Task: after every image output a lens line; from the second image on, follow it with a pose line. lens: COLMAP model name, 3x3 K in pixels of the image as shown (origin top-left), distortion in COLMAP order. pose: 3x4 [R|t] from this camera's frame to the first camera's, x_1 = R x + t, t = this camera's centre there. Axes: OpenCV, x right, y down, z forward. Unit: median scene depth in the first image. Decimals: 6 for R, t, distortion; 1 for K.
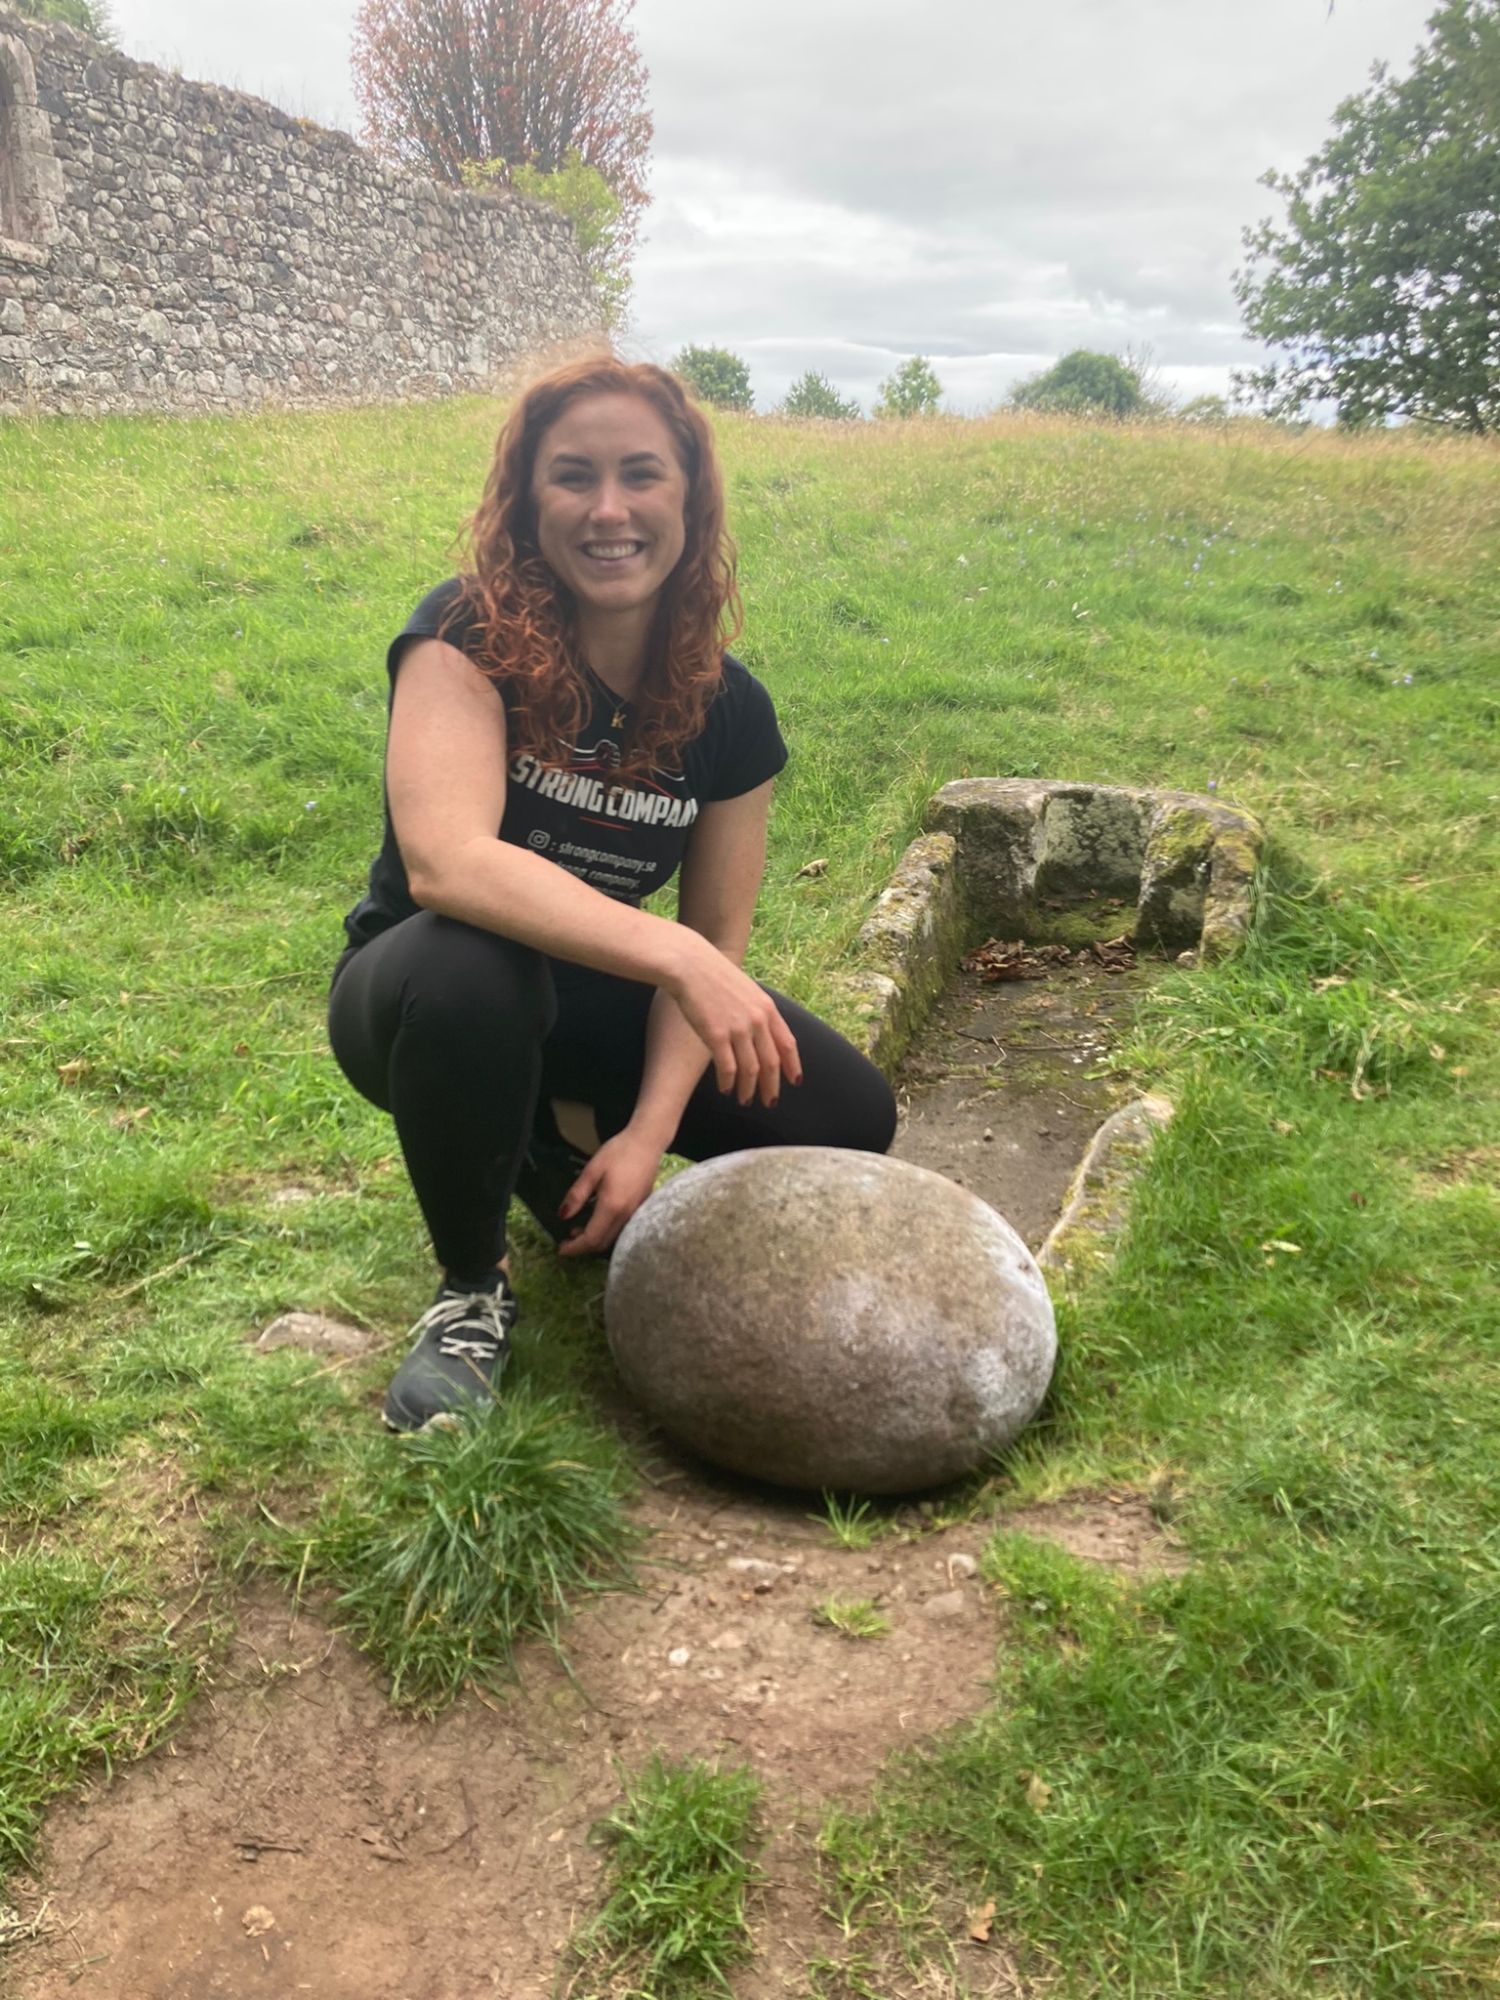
lens RADIAL K [[1622.9, 0, 757.4], [0, 1622.9, 1001.8], [0, 0, 1]] dist [0.096827, -0.177850]
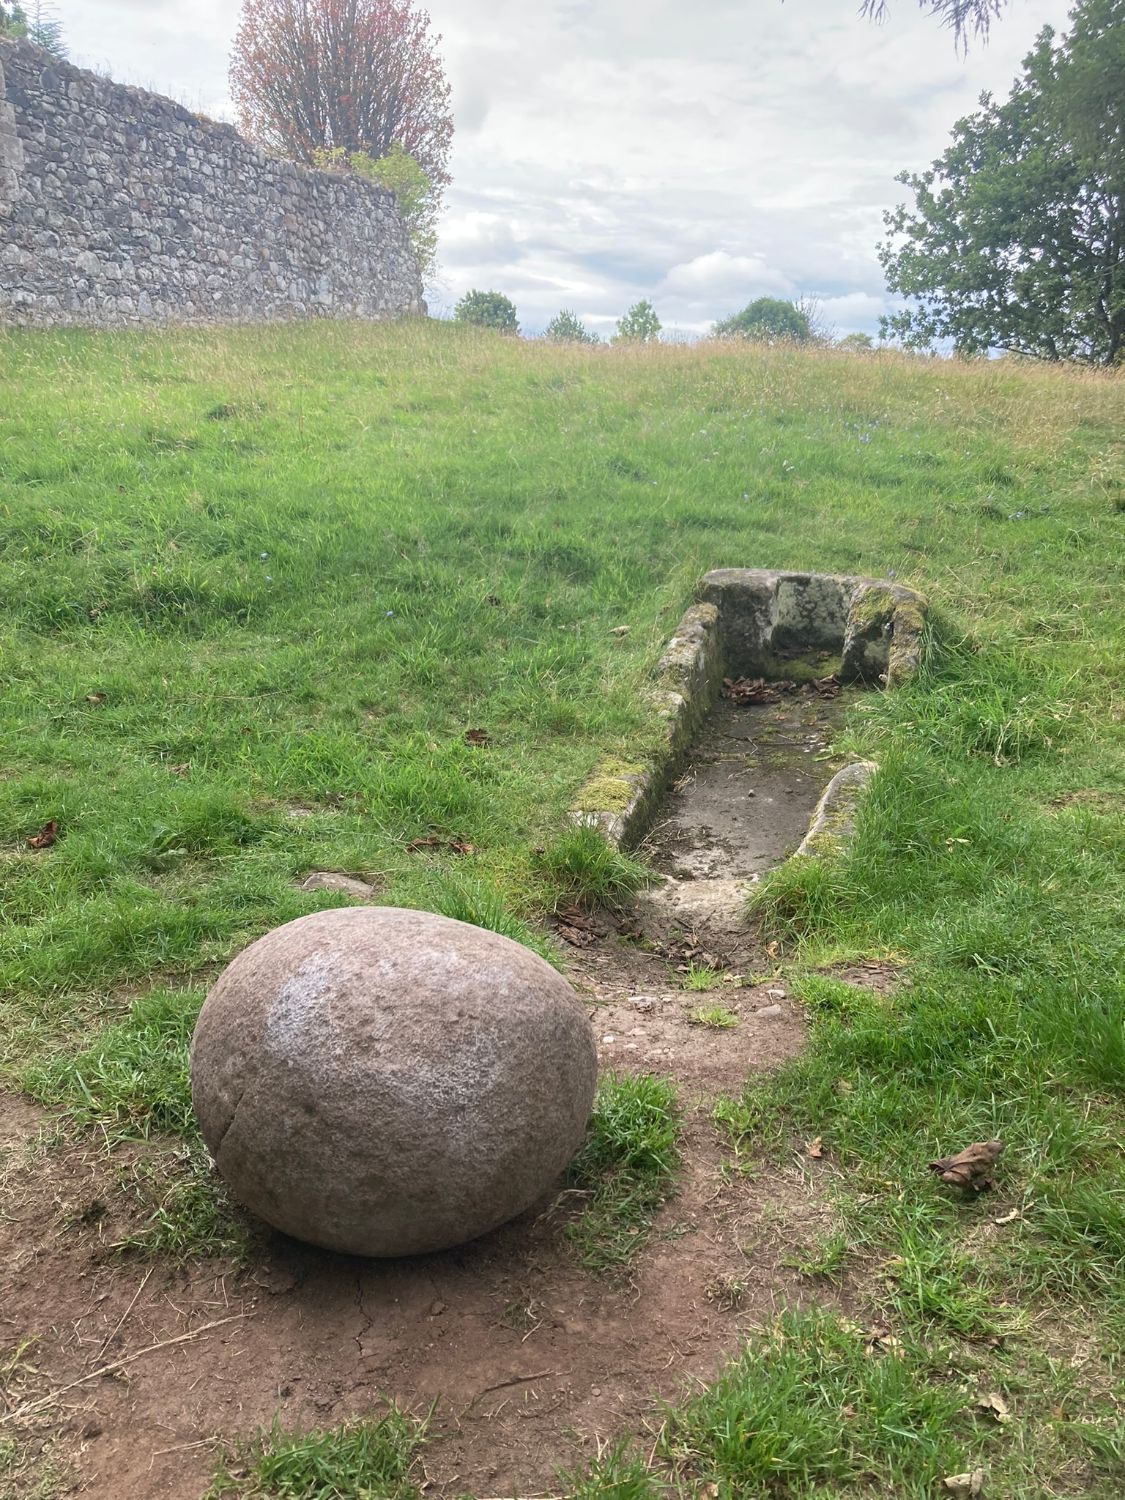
lens RADIAL K [[1229.1, 0, 573.0], [0, 1229.1, 749.3], [0, 0, 1]] dist [0.083400, -0.174962]
pose [[0.999128, 0.004853, 0.041457, -0.051640], [-0.003747, 0.999636, -0.026712, 0.056293], [-0.041572, 0.026534, 0.998783, -0.084704]]
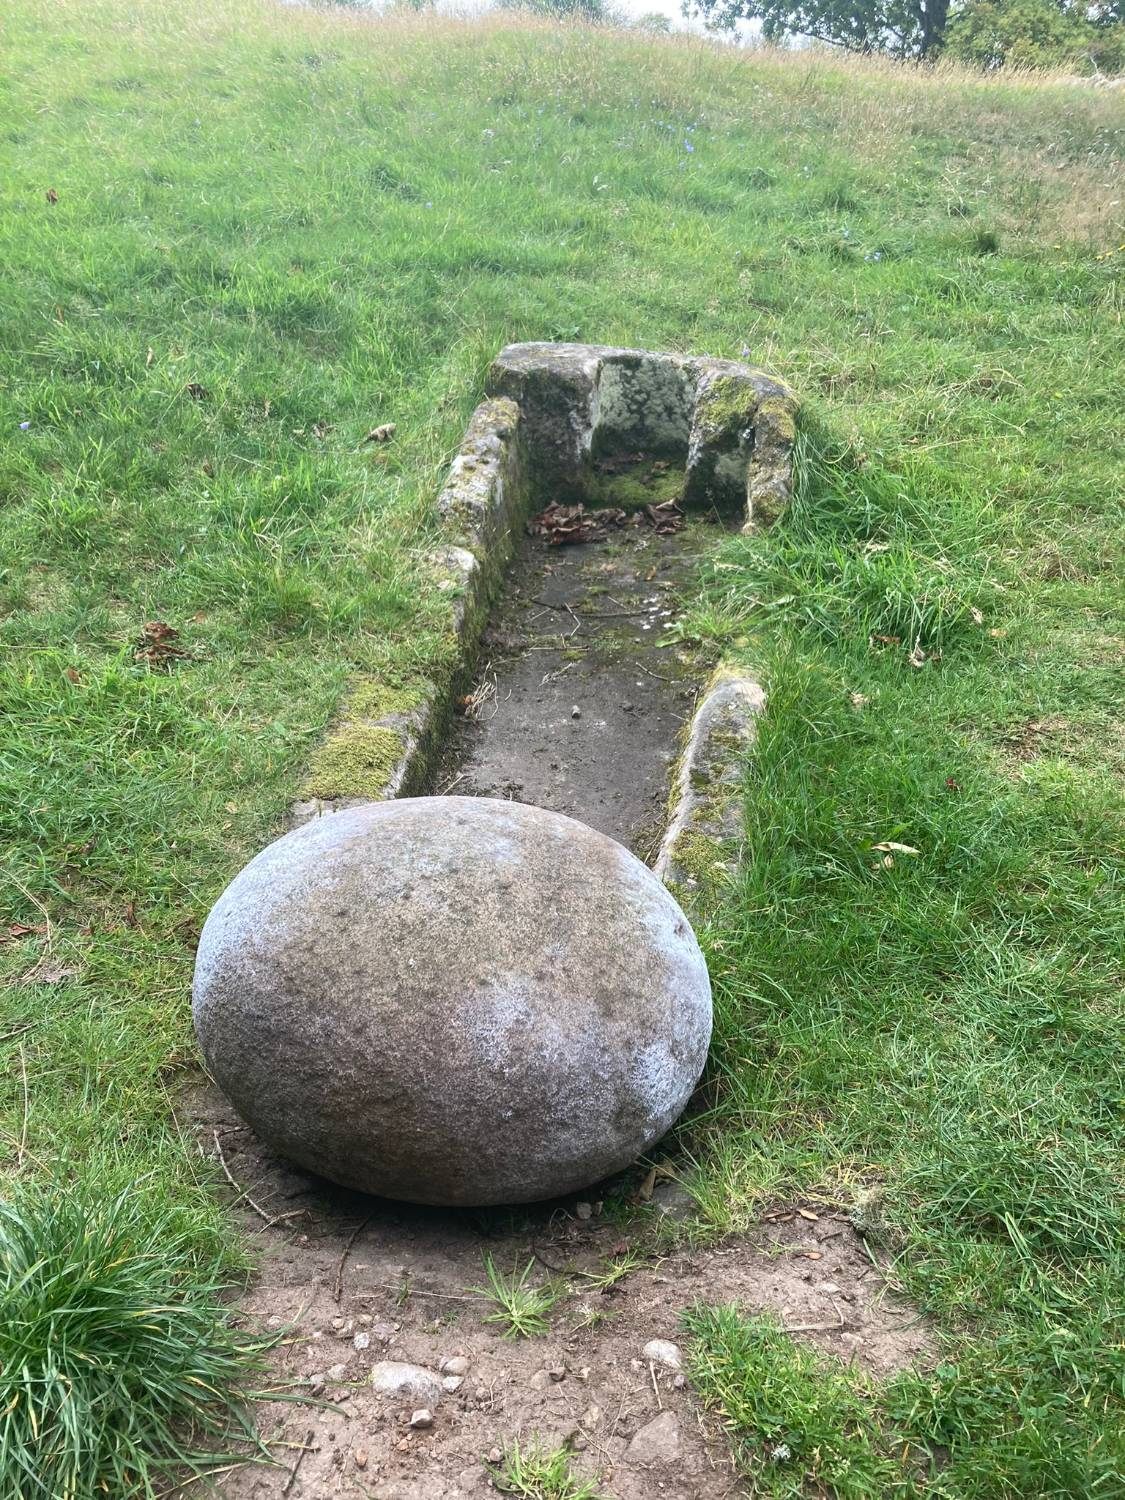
lens RADIAL K [[1229.1, 0, 573.0], [0, 1229.1, 749.3], [0, 0, 1]] dist [0.083400, -0.174962]
pose [[0.979089, -0.052779, 0.196465, -0.010786], [0.015121, 0.981968, 0.188441, -0.032178], [-0.202868, -0.181530, 0.962233, 0.194122]]
